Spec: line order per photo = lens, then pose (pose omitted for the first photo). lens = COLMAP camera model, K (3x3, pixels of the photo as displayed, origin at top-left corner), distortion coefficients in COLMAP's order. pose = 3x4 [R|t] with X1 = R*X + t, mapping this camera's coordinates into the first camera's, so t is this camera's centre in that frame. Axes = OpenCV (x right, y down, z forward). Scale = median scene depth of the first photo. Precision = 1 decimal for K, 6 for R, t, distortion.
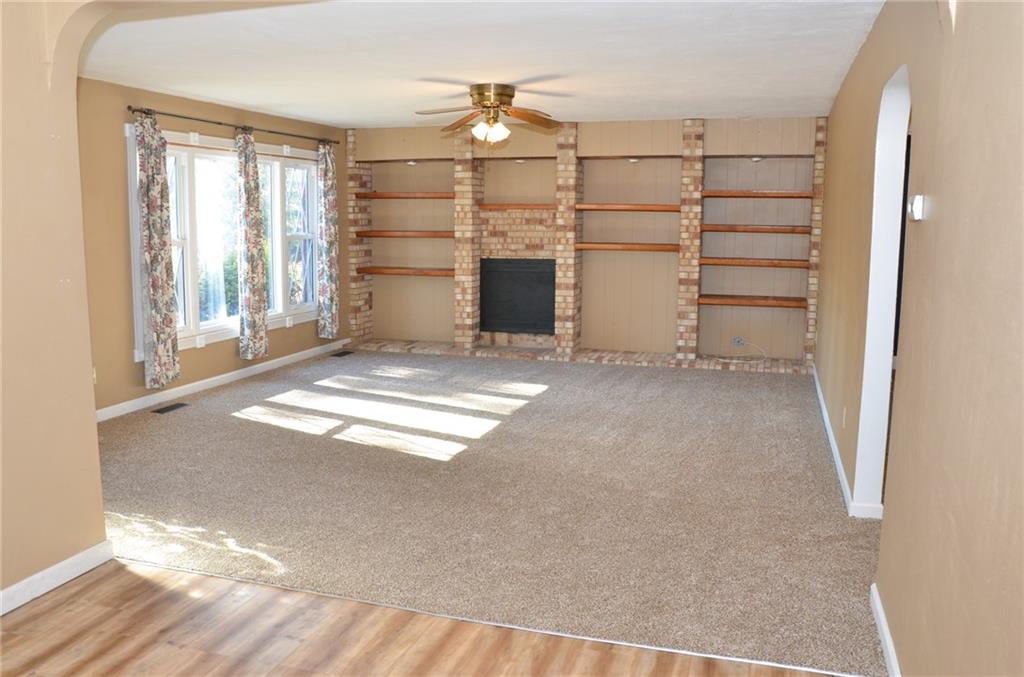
lens RADIAL K [[804.3, 0, 548.0], [0, 804.3, 320.9], [0, 0, 1]] dist [-0.145222, 0.098894]
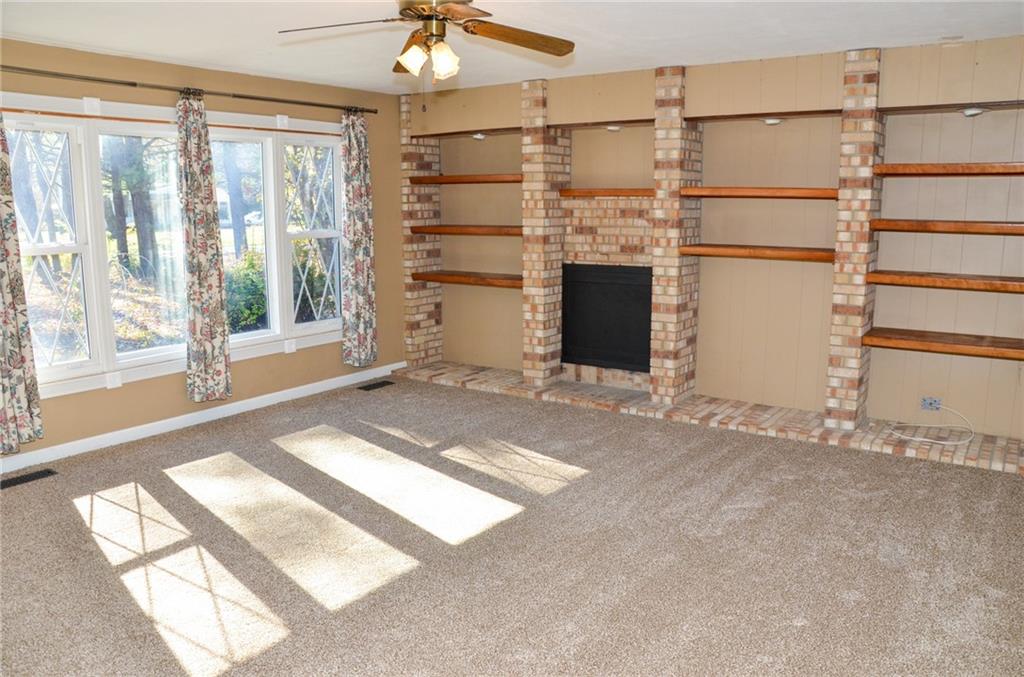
lens RADIAL K [[804.3, 0, 517.8], [0, 804.3, 337.1], [0, 0, 1]] dist [-0.145222, 0.098894]
pose [[0.950507, 0.041075, -0.307975, 0.116028], [-0.030189, 0.998742, 0.040029, -0.042685], [0.309232, -0.028750, 0.950552, 0.314757]]
